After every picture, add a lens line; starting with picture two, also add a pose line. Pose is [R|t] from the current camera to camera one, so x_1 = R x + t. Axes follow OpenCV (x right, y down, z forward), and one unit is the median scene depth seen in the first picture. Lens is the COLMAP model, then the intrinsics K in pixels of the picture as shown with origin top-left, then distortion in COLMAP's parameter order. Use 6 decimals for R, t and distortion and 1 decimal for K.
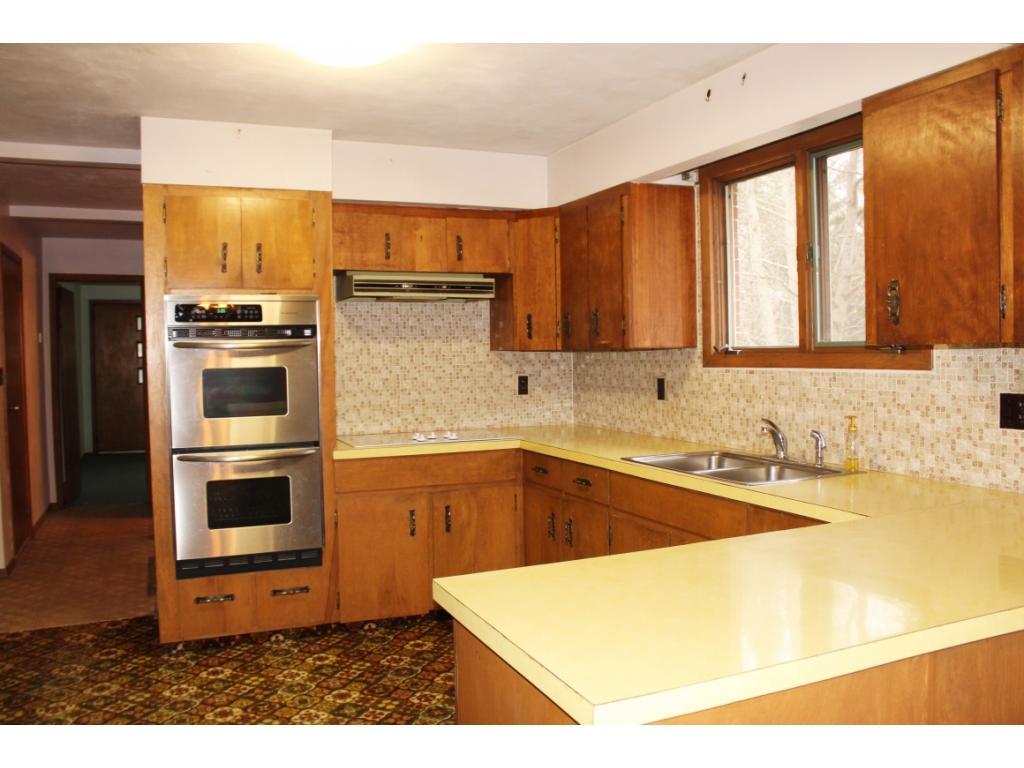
lens RADIAL K [[868.7, 0, 525.0], [0, 868.7, 391.0], [0, 0, 1]] dist [-0.146532, 0.121924]
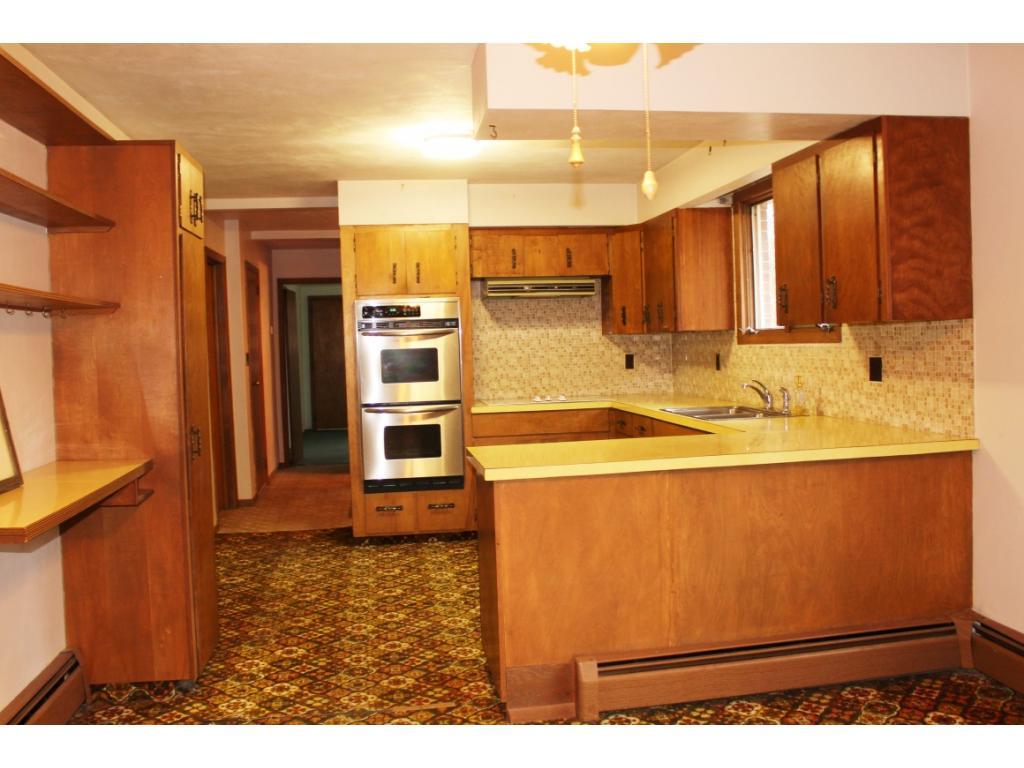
lens RADIAL K [[868.7, 0, 520.5], [0, 868.7, 394.4], [0, 0, 1]] dist [-0.146532, 0.121924]
pose [[0.972113, -0.000848, -0.234511, 0.199408], [0.005635, 0.999789, 0.019744, 0.021936], [0.234445, -0.020515, 0.971913, -0.381584]]
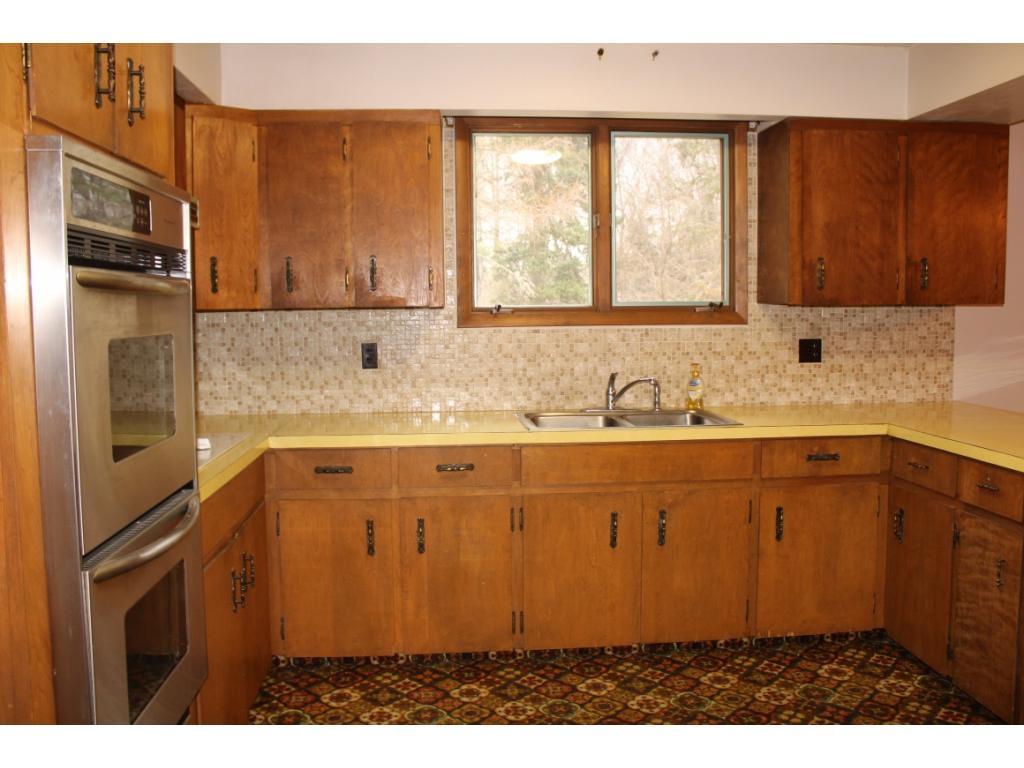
lens RADIAL K [[868.7, 0, 502.7], [0, 868.7, 382.0], [0, 0, 1]] dist [-0.146532, 0.121924]
pose [[0.318436, -0.065220, 0.945698, -0.634202], [0.046484, 0.997505, 0.053141, -0.016314], [-0.946804, 0.027038, 0.320673, 0.634038]]
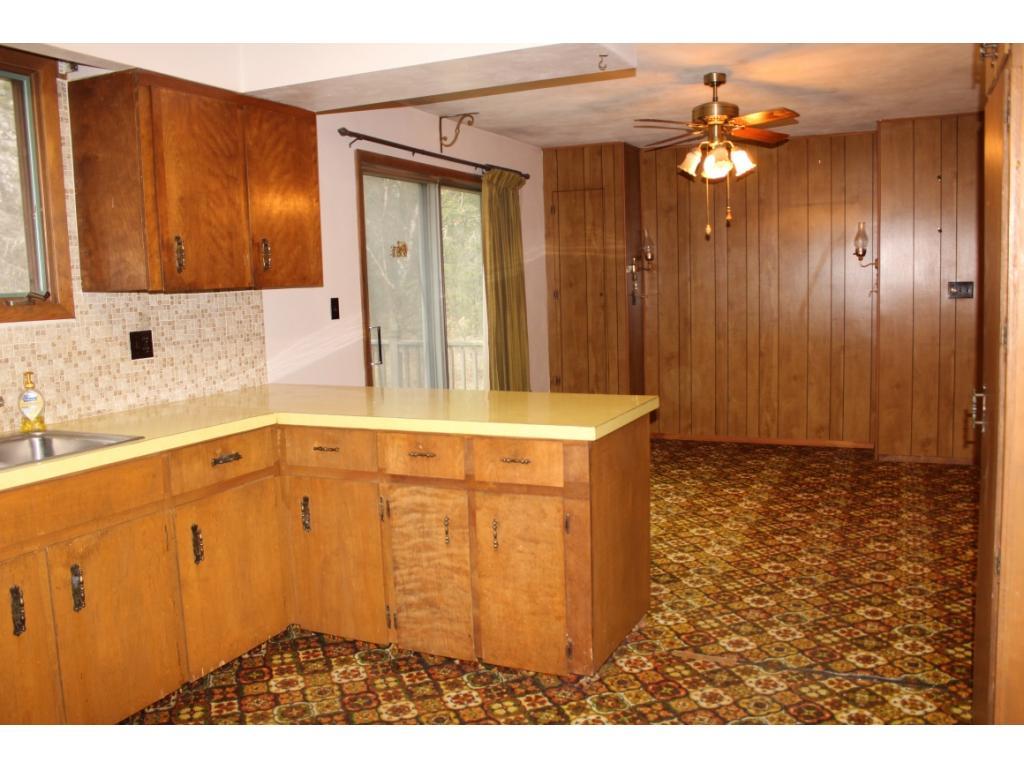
lens RADIAL K [[868.7, 0, 520.2], [0, 868.7, 385.4], [0, 0, 1]] dist [-0.146532, 0.121924]
pose [[-0.669739, -0.049719, 0.740930, -0.482285], [0.076548, 0.987819, 0.135479, -0.028535], [-0.738641, 0.147453, -0.657775, 0.883937]]
